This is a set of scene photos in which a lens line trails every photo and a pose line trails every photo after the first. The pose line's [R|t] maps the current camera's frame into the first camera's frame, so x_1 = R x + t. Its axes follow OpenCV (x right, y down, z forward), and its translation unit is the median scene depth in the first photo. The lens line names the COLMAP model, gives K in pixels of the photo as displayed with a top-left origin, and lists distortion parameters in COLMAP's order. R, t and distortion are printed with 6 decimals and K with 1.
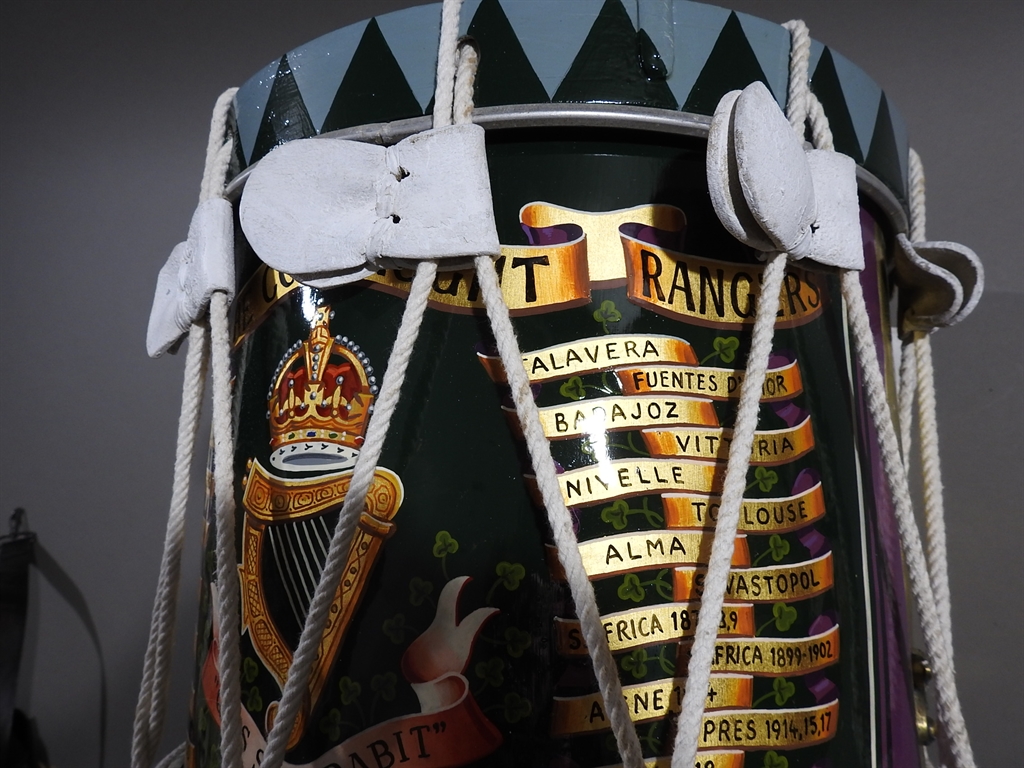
lens RADIAL K [[730.5, 0, 513.2], [0, 730.5, 387.5], [0, 0, 1]] dist [0.025697, -0.017050]
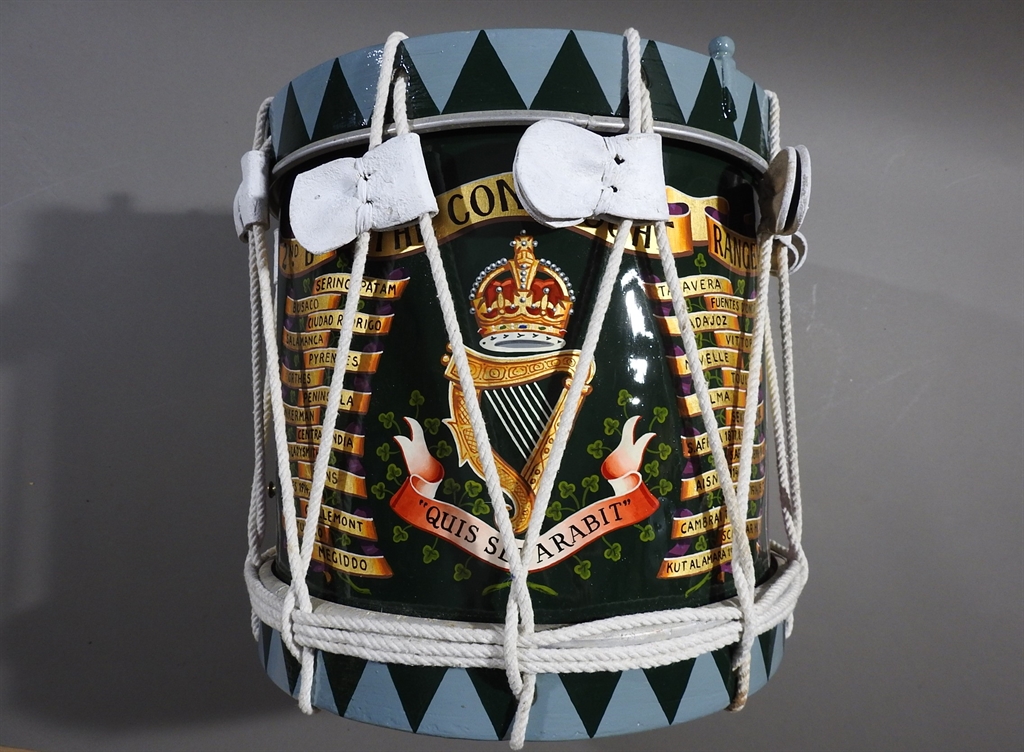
lens RADIAL K [[730.5, 0, 507.9], [0, 730.5, 385.8], [0, 0, 1]] dist [0.025697, -0.017050]
pose [[0.854970, -0.007706, 0.518620, -1.089830], [-0.066160, 0.990102, 0.123779, 0.002762], [-0.514440, -0.140139, 0.845998, -0.230408]]
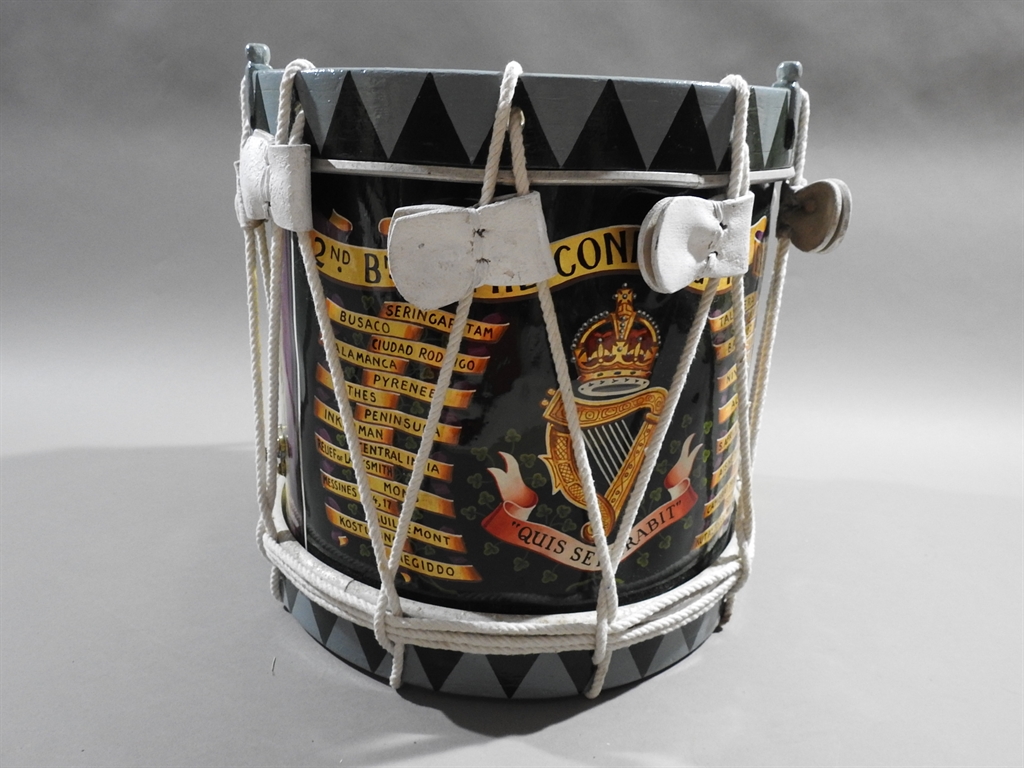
lens RADIAL K [[793.0, 0, 508.3], [0, 793.0, 384.1], [0, 0, 1]] dist [0.011281, -0.006205]
pose [[0.644156, -0.237893, 0.726959, -1.717023], [-0.147480, 0.893944, 0.423219, -0.616209], [-0.750541, -0.379831, 0.540756, 0.263743]]
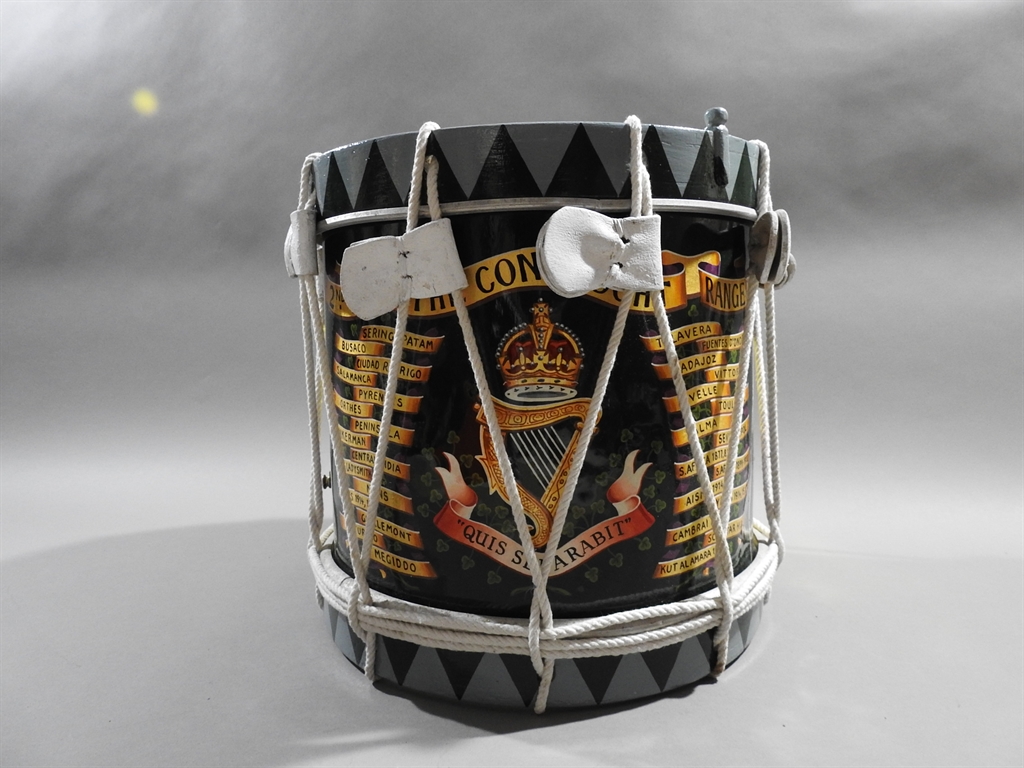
lens RADIAL K [[730.5, 0, 509.5], [0, 730.5, 388.0], [0, 0, 1]] dist [0.025697, -0.017050]
pose [[0.863830, -0.089142, 0.495834, -1.239087], [-0.047932, 0.965213, 0.257034, -0.371172], [-0.501497, -0.245800, 0.829507, -0.408727]]
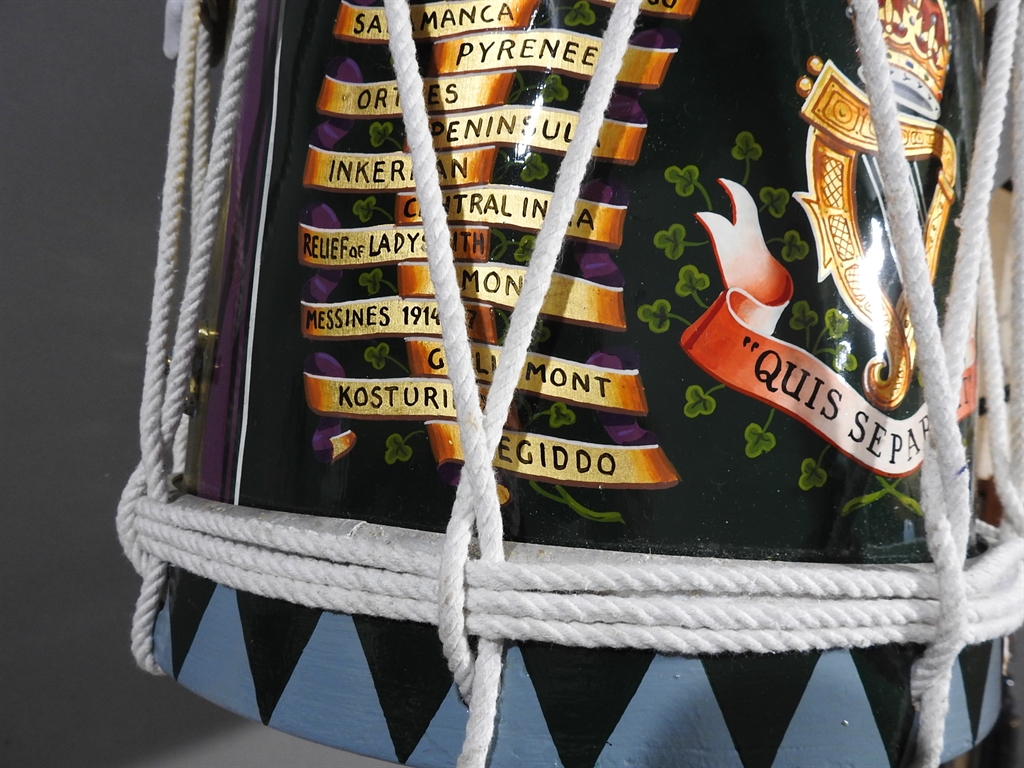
lens RADIAL K [[730.5, 0, 511.3], [0, 730.5, 379.1], [0, 0, 1]] dist [0.025697, -0.017050]
pose [[0.475816, 0.073991, 0.876427, -1.277724], [-0.199829, 0.979491, 0.025796, 0.516341], [-0.856544, -0.187410, 0.480843, 0.949677]]
